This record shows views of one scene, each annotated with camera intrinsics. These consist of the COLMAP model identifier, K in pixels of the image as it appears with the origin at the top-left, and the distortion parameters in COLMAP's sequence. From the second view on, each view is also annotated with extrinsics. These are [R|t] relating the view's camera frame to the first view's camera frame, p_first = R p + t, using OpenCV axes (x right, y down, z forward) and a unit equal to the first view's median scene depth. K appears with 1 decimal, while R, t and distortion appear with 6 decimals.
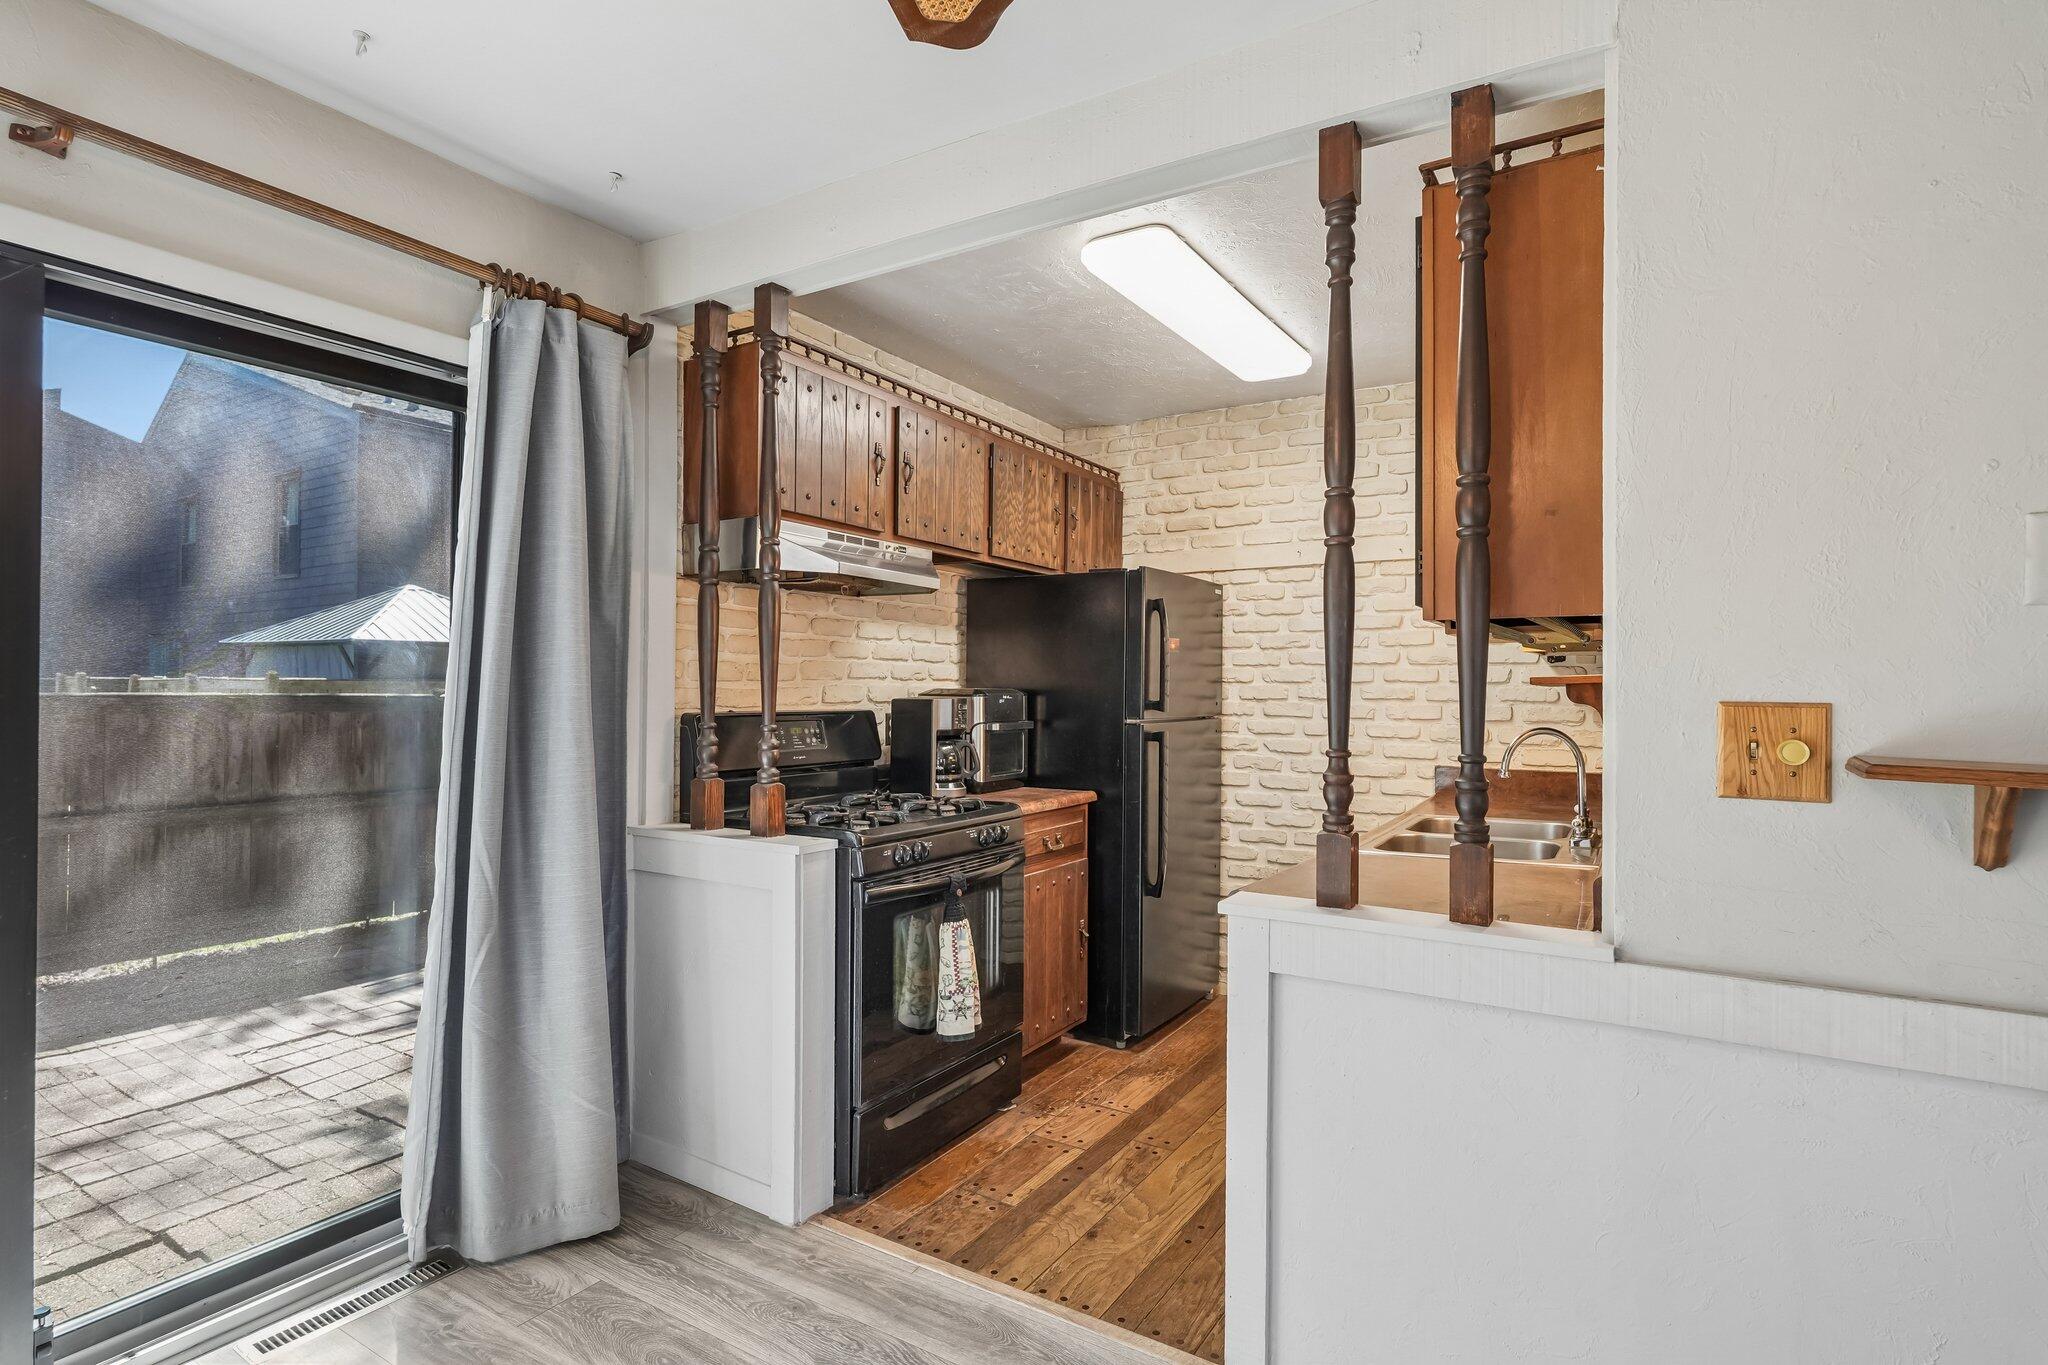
lens RADIAL K [[997.3, 0, 1026.7], [0, 997.3, 684.5], [0, 0, 1]] dist [-0.006620, 0.001044]
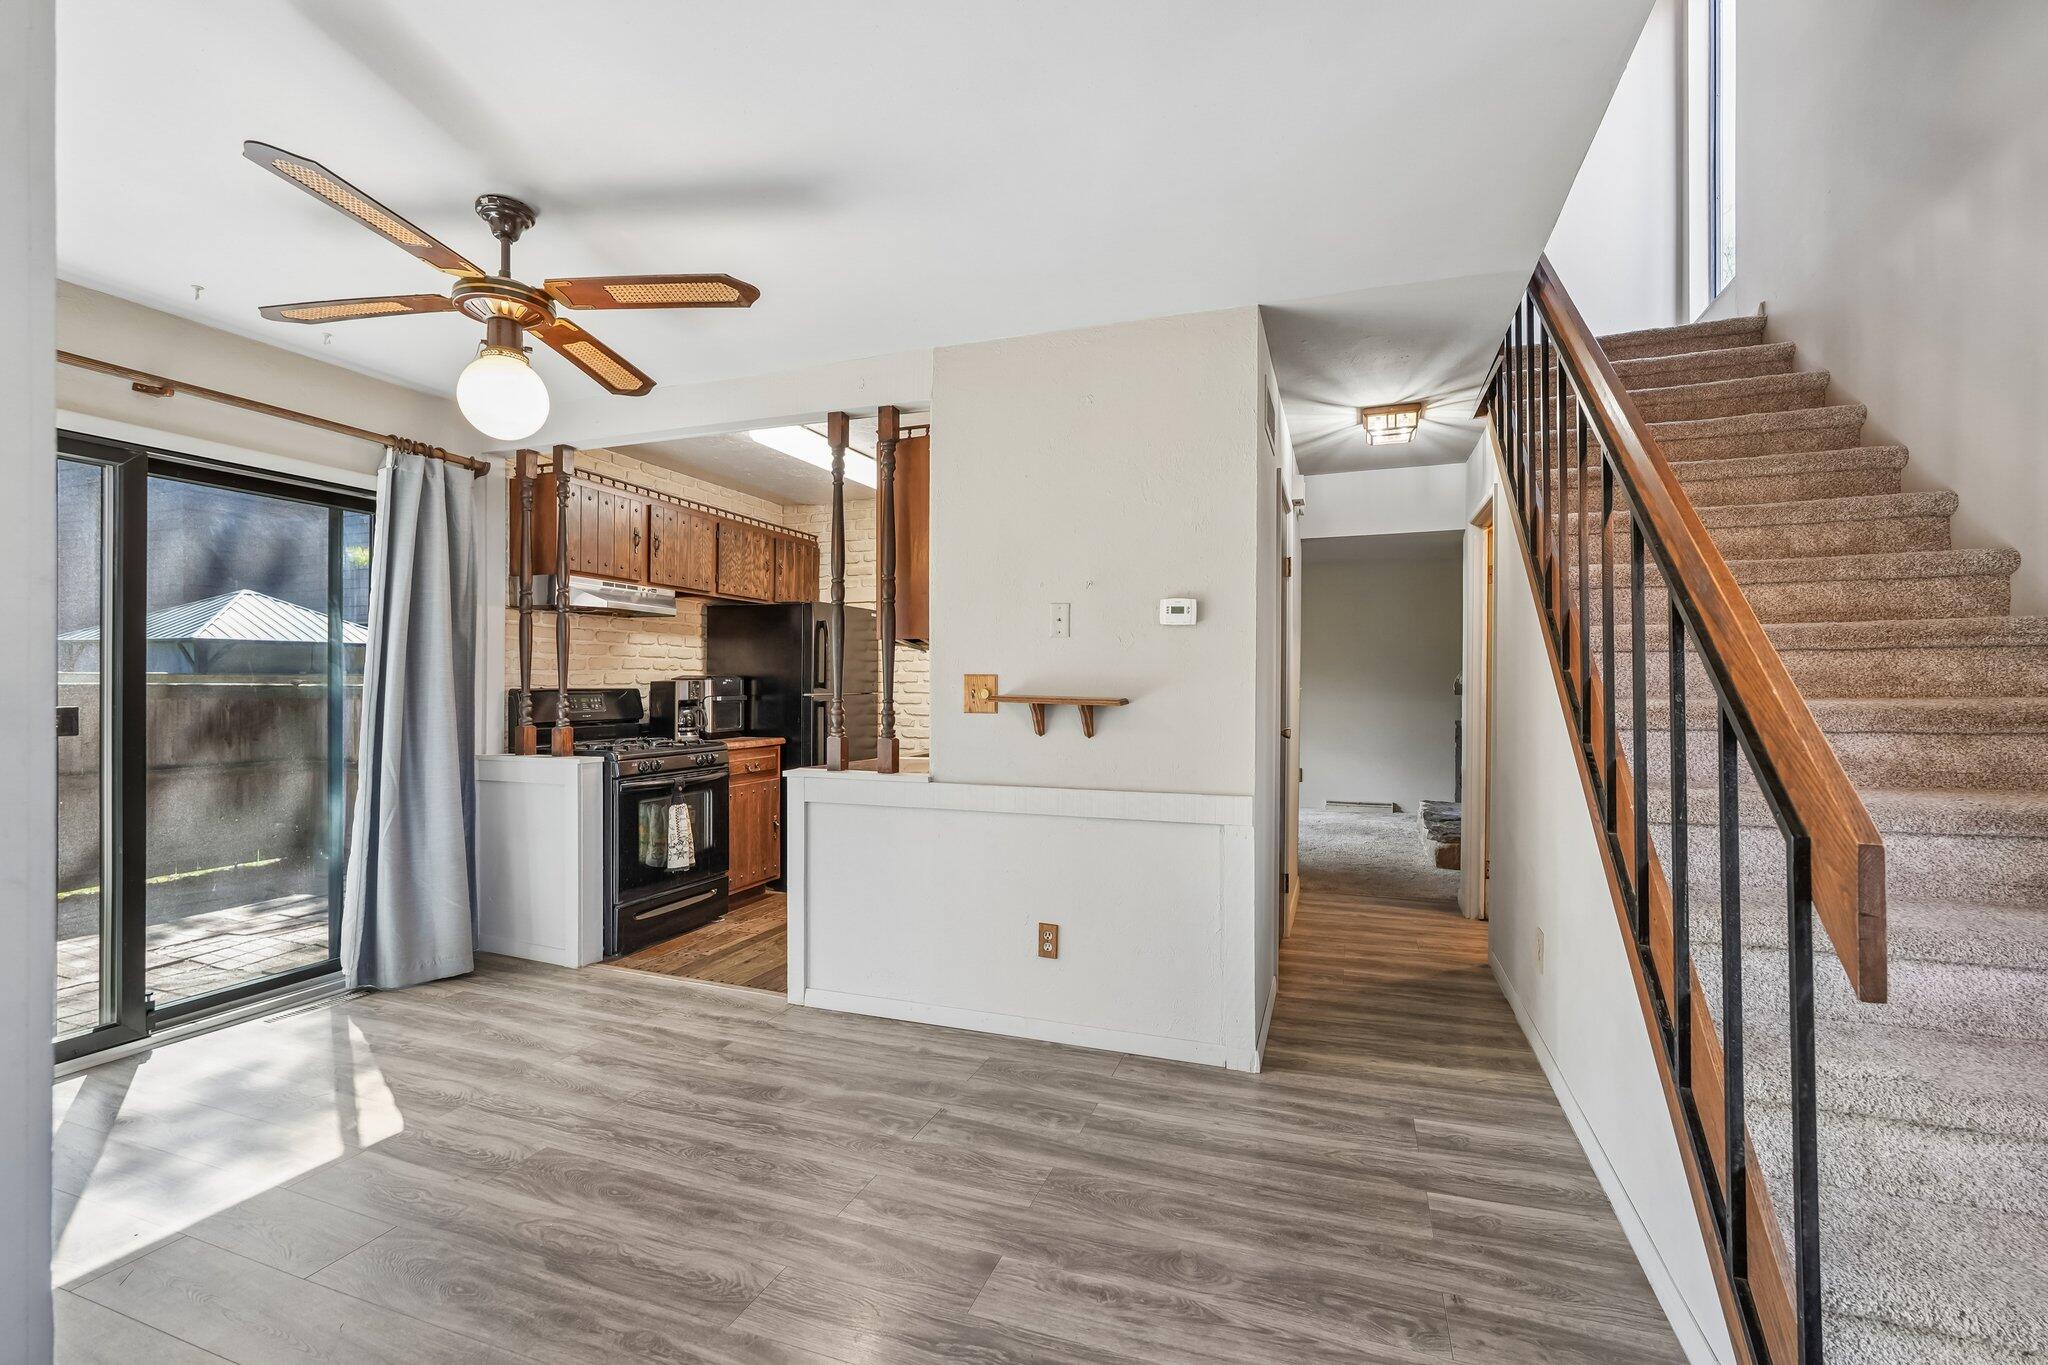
lens RADIAL K [[889.6, 0, 1028.8], [0, 889.6, 681.8], [0, 0, 1]] dist [-0.016560, 0.007695]
pose [[0.980617, -0.003993, 0.195893, 0.231336], [0.003382, 0.999988, 0.003456, 0.015664], [-0.195905, -0.002726, 0.980619, -0.665704]]
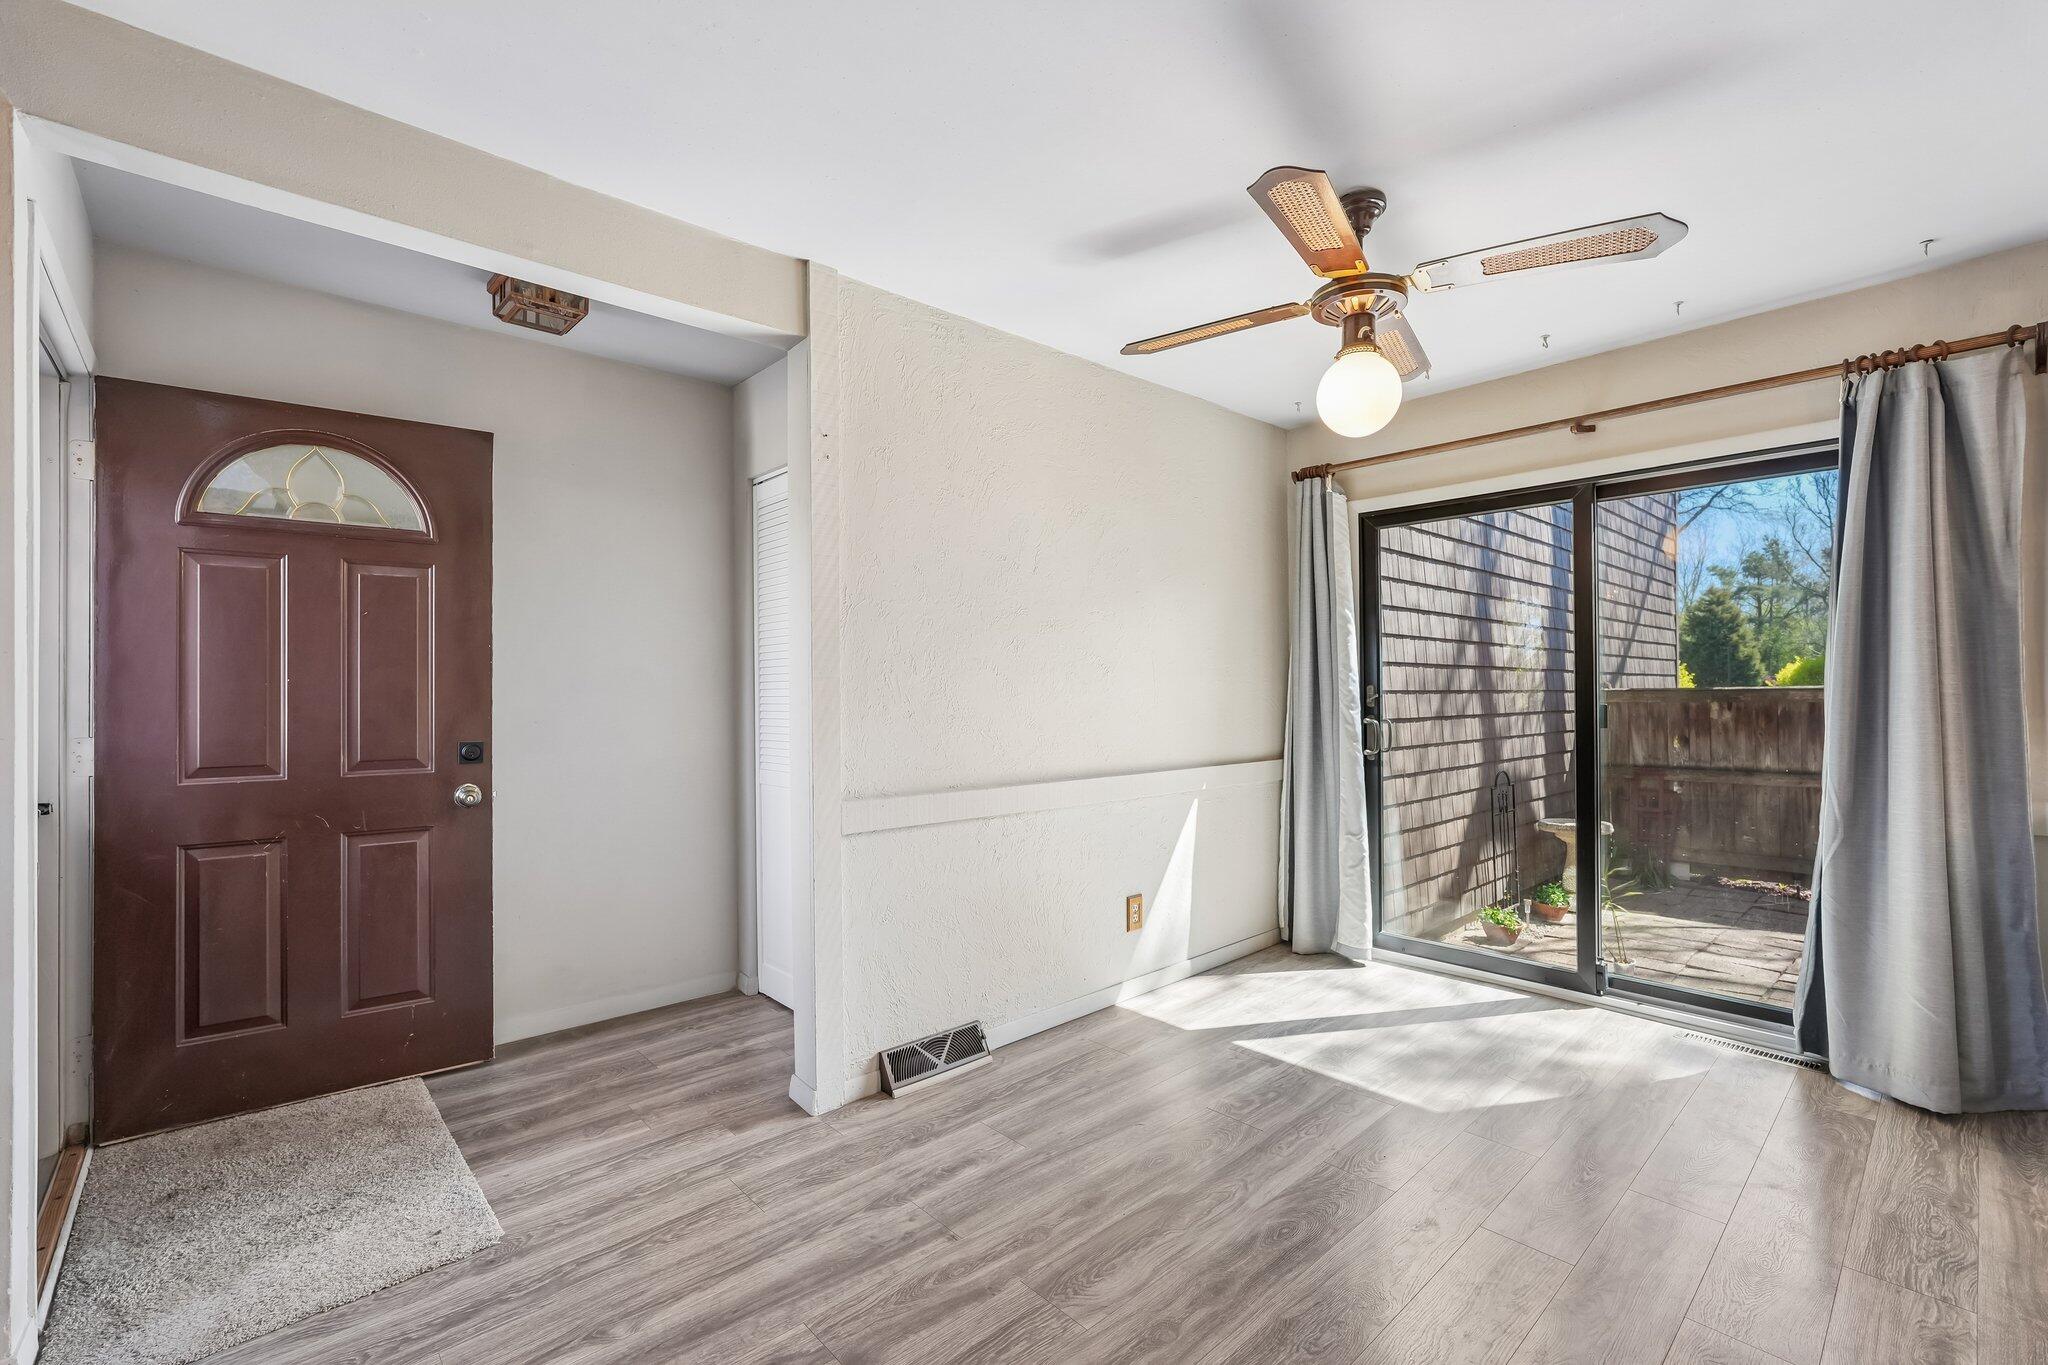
lens RADIAL K [[889.6, 0, 1018.1], [0, 889.6, 679.6], [0, 0, 1]] dist [-0.016560, 0.007695]
pose [[-0.296614, -0.017474, -0.954837, 0.813391], [0.007158, 0.999764, -0.020520, 0.031084], [0.954971, -0.012921, -0.296419, 0.222419]]
